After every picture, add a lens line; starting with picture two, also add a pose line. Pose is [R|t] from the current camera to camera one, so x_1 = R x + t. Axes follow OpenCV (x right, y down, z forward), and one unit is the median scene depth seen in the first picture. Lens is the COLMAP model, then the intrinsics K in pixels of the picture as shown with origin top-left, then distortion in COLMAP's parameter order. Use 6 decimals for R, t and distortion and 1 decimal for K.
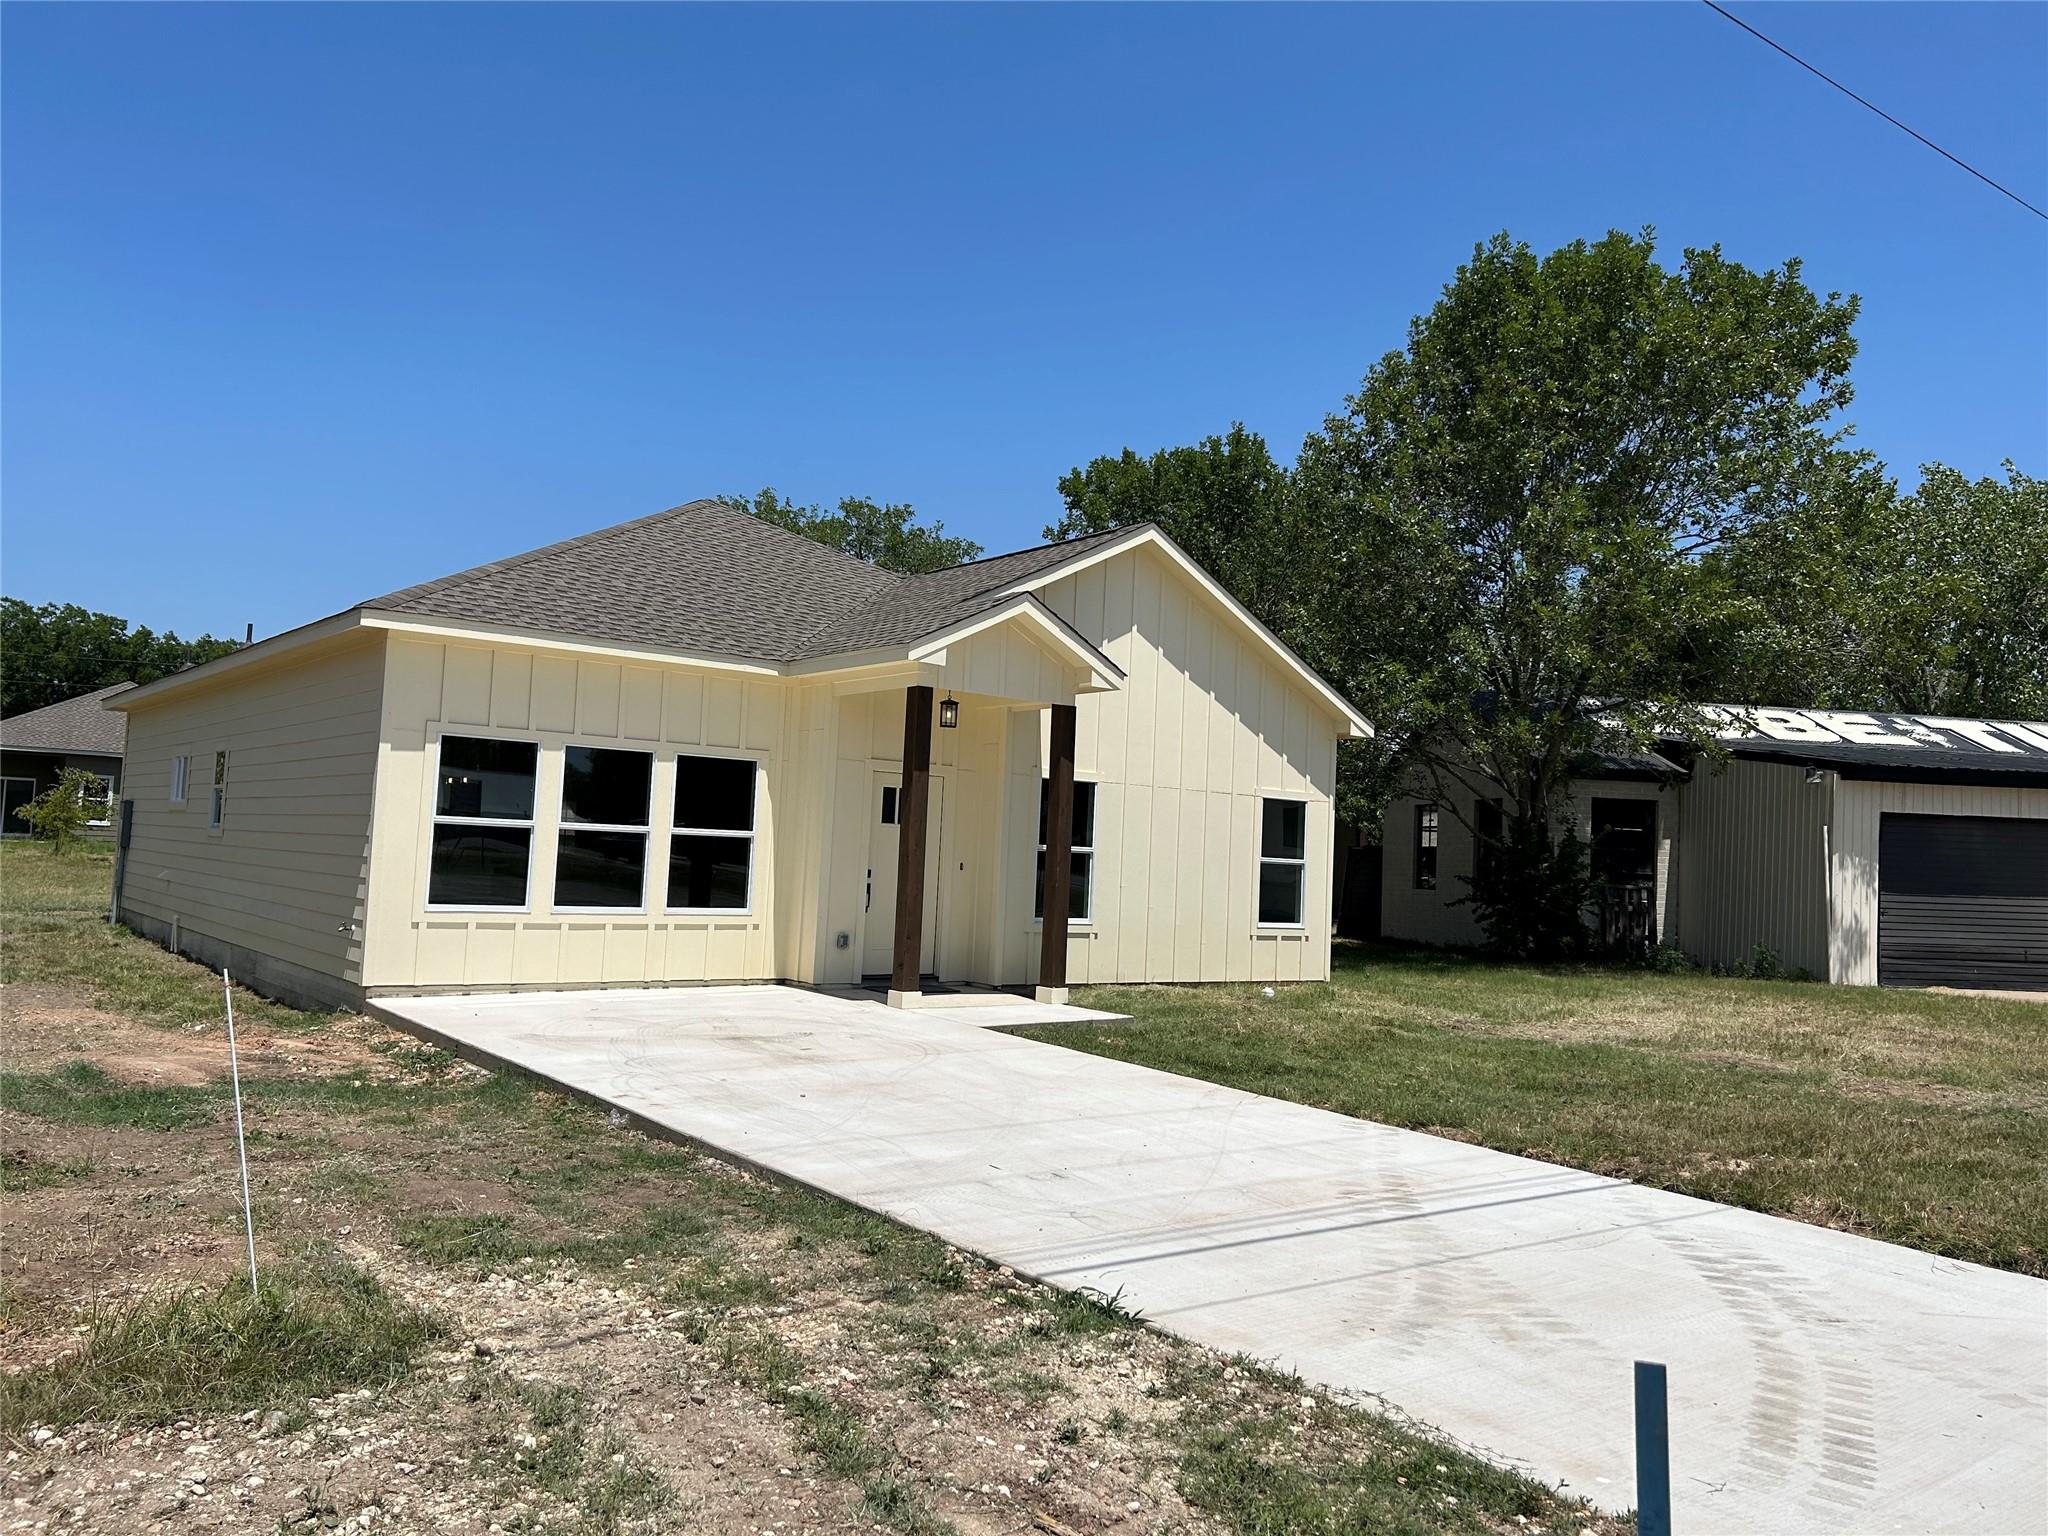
lens RADIAL K [[1546.3, 0, 1043.9], [0, 1546.3, 759.1], [0, 0, 1]] dist [0.031928, -0.025884]
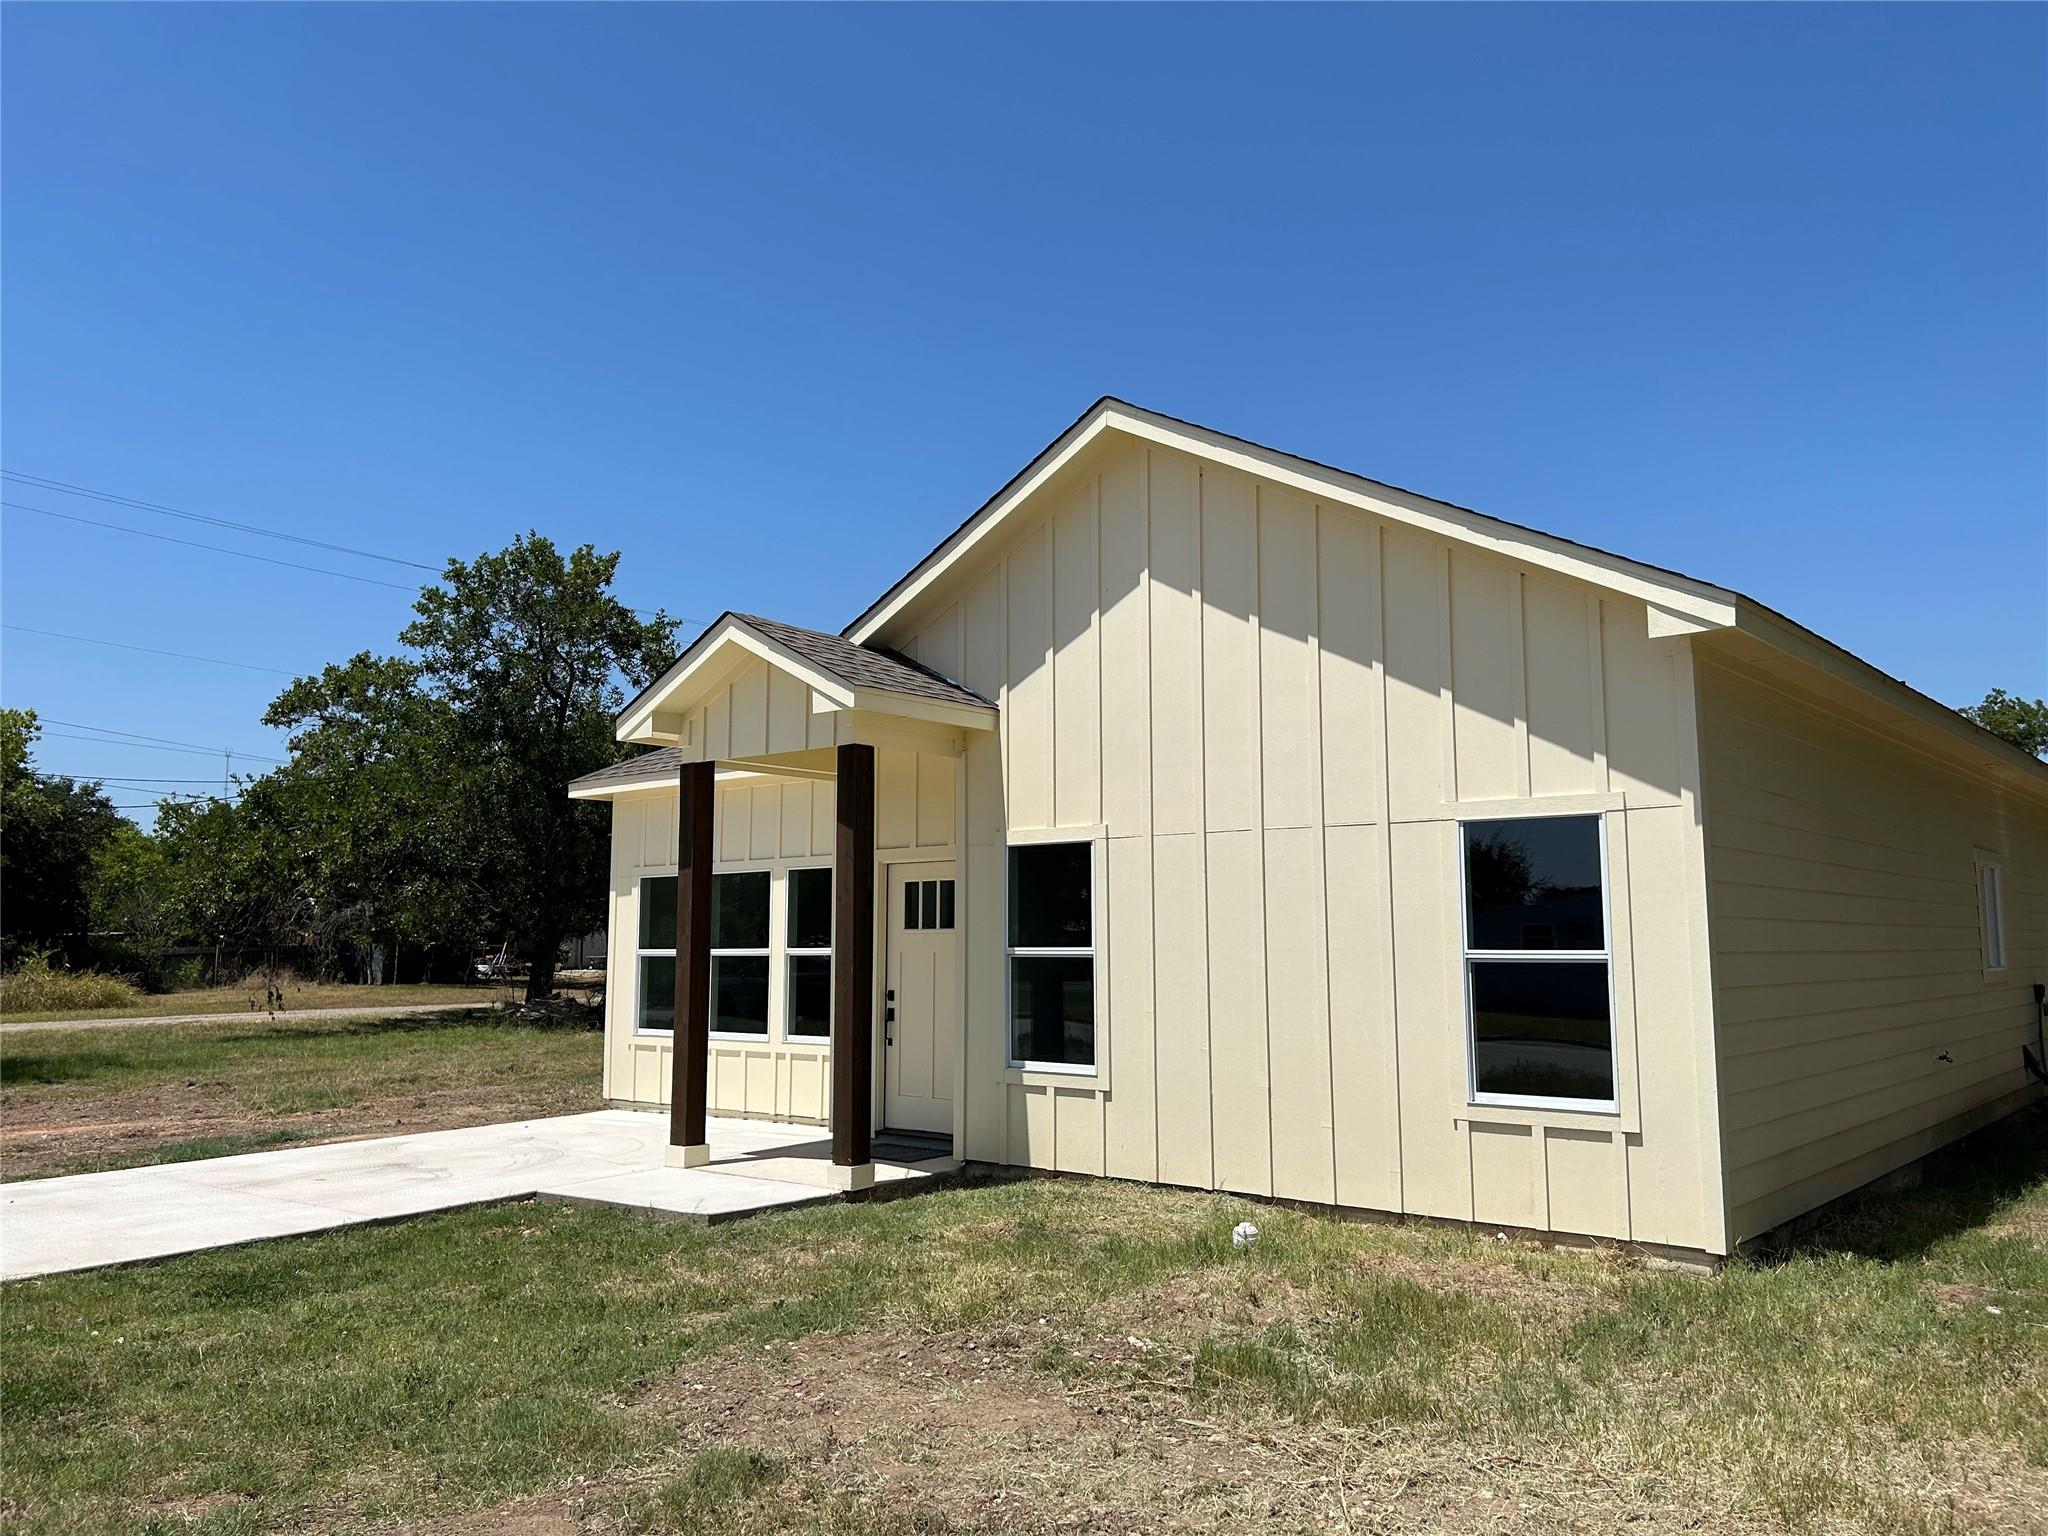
lens RADIAL K [[1546.3, 0, 1024.4], [0, 1546.3, 769.0], [0, 0, 1]] dist [0.031928, -0.025884]
pose [[0.187496, -0.156934, -0.969648, 0.712258], [0.073964, 0.986608, -0.145377, 0.083722], [0.979477, -0.044462, 0.196592, 0.964652]]
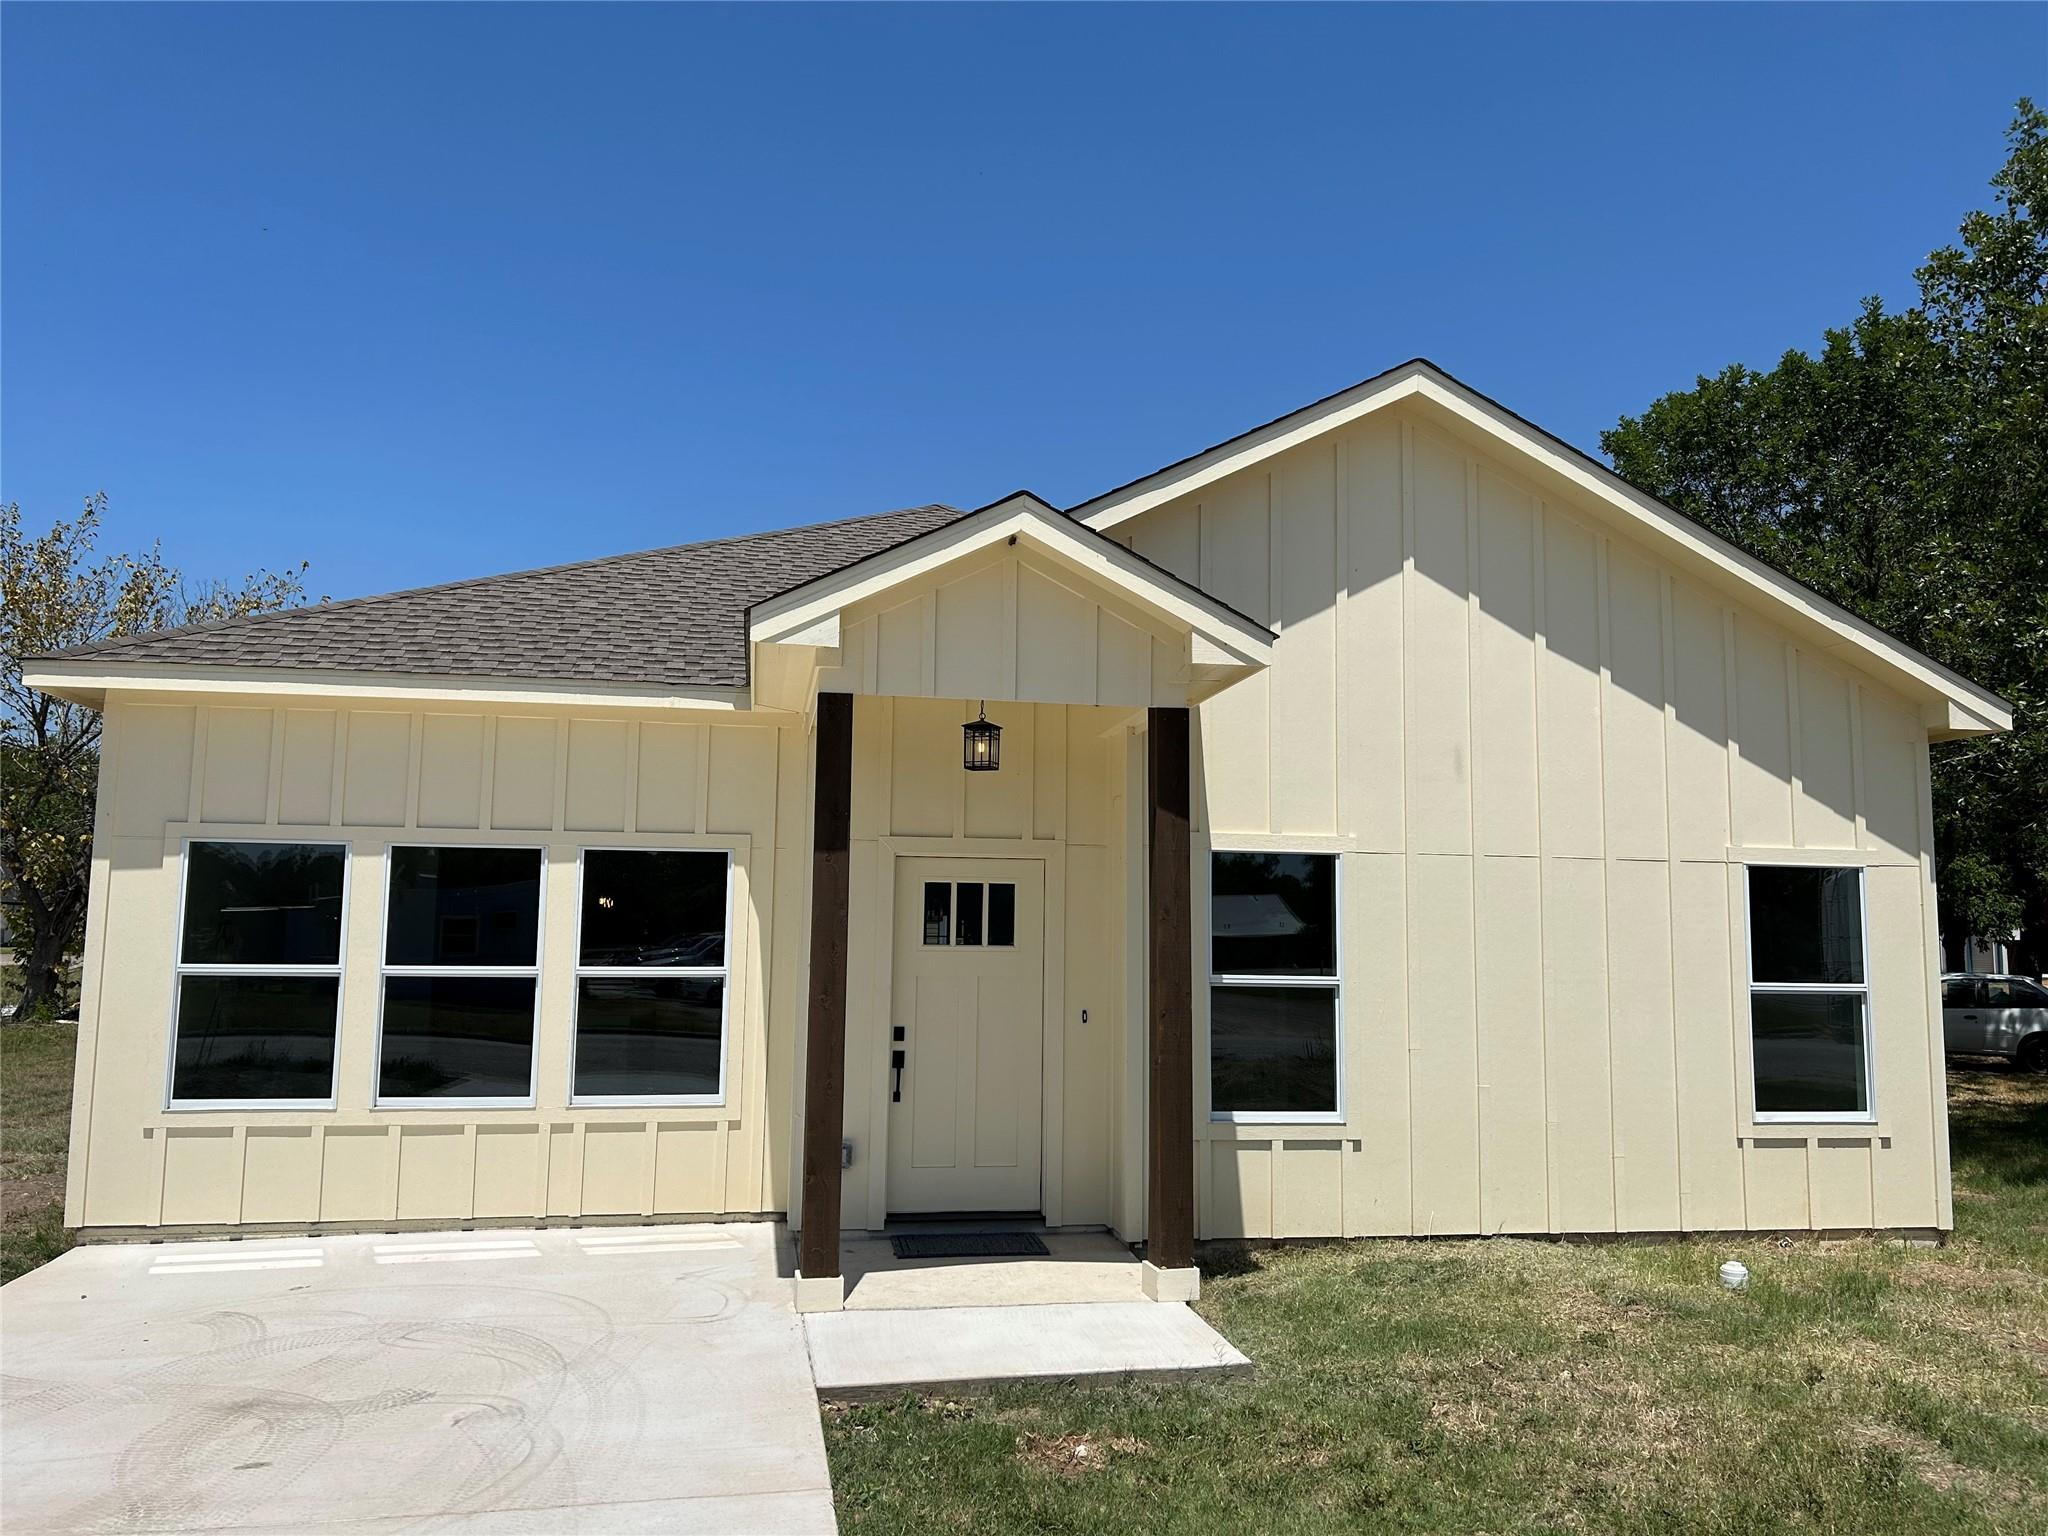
lens RADIAL K [[1546.3, 0, 1011.9], [0, 1546.3, 772.6], [0, 0, 1]] dist [0.031928, -0.025884]
pose [[0.875457, -0.084773, -0.475804, 0.218500], [0.058059, 0.995814, -0.070595, 0.020733], [0.479797, 0.034178, 0.876714, 0.534239]]
